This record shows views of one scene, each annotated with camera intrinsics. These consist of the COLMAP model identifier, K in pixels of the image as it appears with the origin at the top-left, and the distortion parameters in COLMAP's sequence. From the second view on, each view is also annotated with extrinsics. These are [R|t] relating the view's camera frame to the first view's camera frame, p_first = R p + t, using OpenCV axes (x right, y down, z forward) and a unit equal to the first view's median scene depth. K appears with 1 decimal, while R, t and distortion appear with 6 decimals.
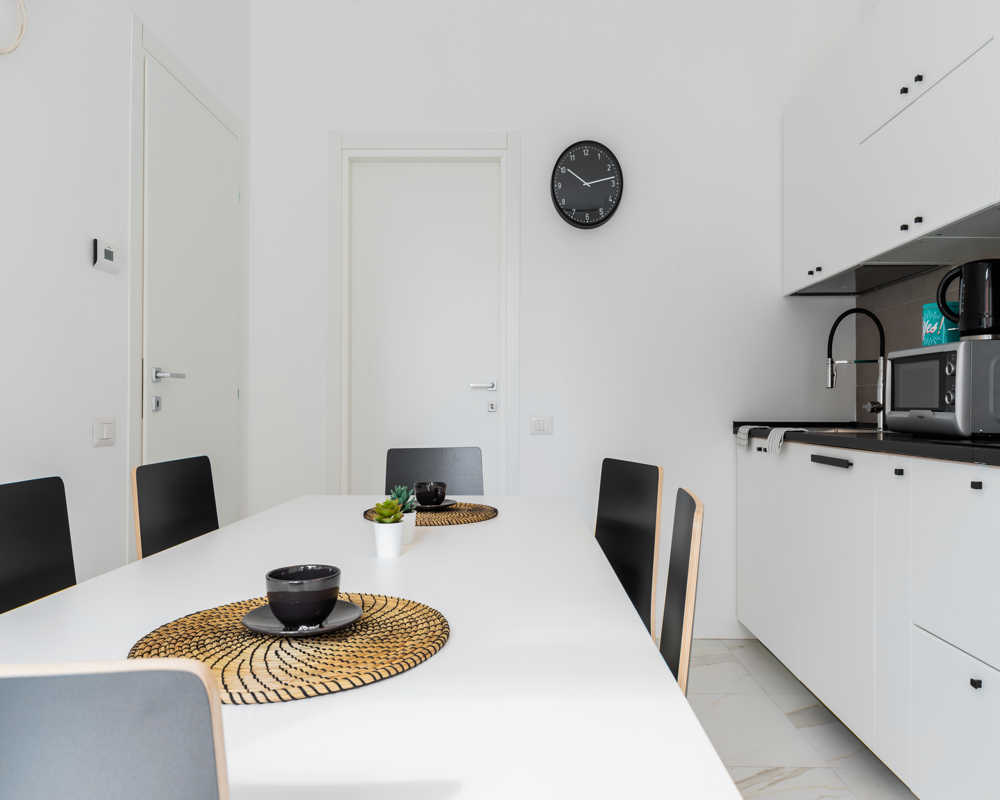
lens RADIAL K [[682.4, 0, 536.5], [0, 682.4, 405.4], [0, 0, 1]] dist [-0.003125, -0.003237]
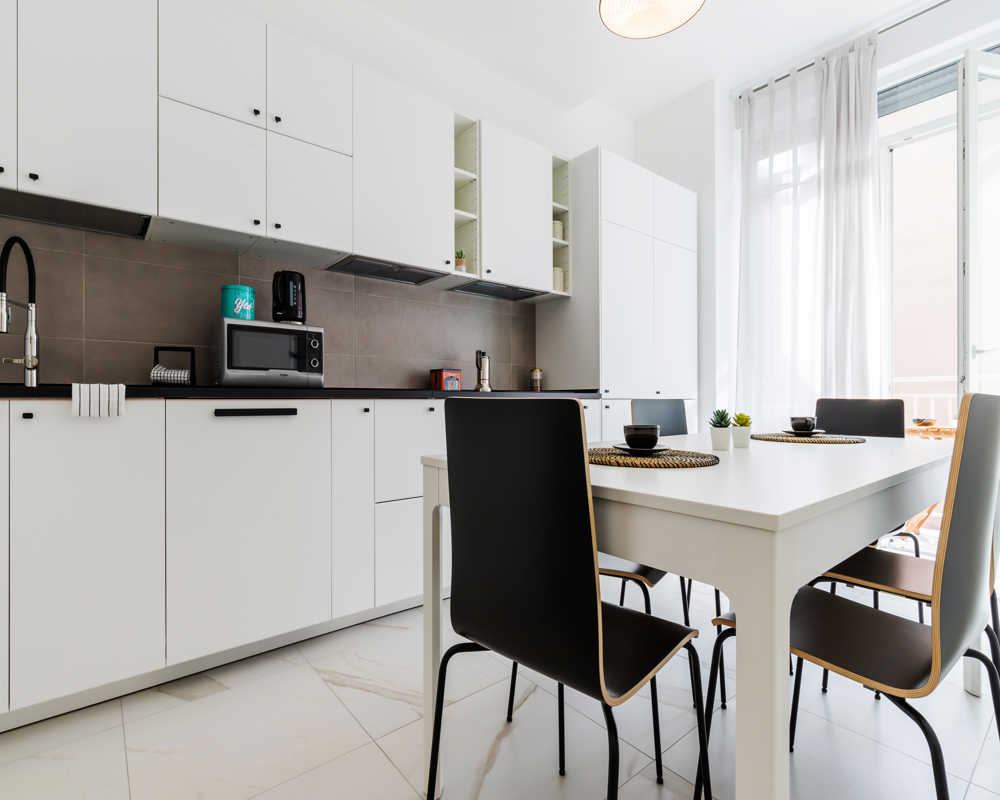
lens RADIAL K [[495.5, 0, 500.0], [0, 495.5, 400.0], [0, 0, 1]] dist [-0.000845, -0.000489]
pose [[-0.624383, 0.005071, 0.781101, -0.372251], [-0.000441, 0.999976, -0.006845, 0.058208], [-0.781118, -0.004618, -0.624367, 1.023130]]
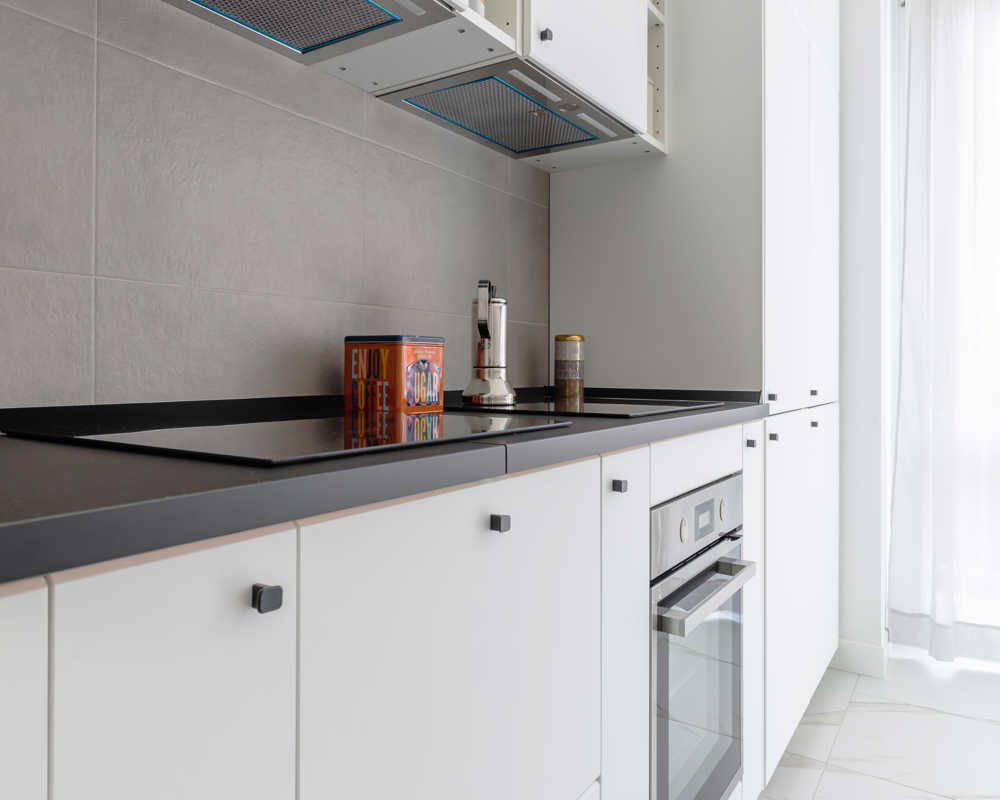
lens RADIAL K [[740.7, 0, 460.4], [0, 740.7, 362.5], [0, 0, 1]] dist [-0.004424, -0.002754]
pose [[-0.812200, 0.004387, 0.583363, 0.217986], [-0.004267, 0.999900, -0.013461, 0.008519], [-0.583363, -0.013422, -0.812100, 0.827606]]
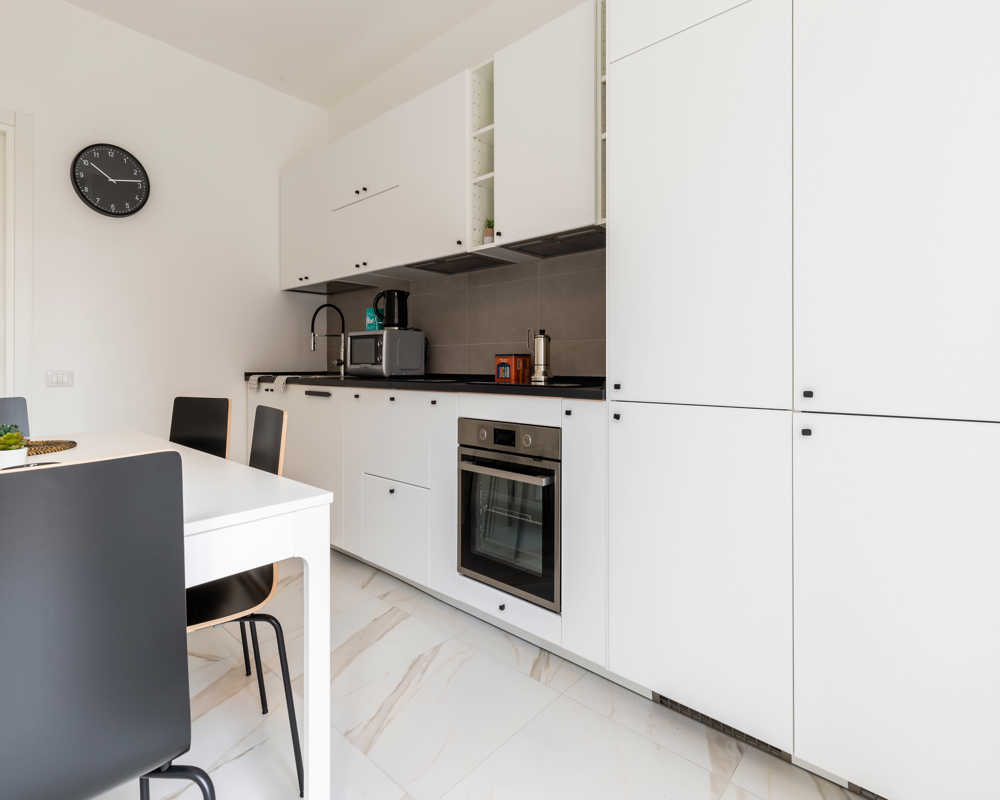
lens RADIAL K [[514.7, 0, 542.0], [0, 514.7, 362.3], [0, 0, 1]] dist [0.001501, -0.007143]
pose [[0.650669, -0.001252, 0.759361, -0.166632], [-0.001297, 0.999995, 0.002760, -0.002455], [-0.759361, -0.002780, 0.650664, -0.248543]]
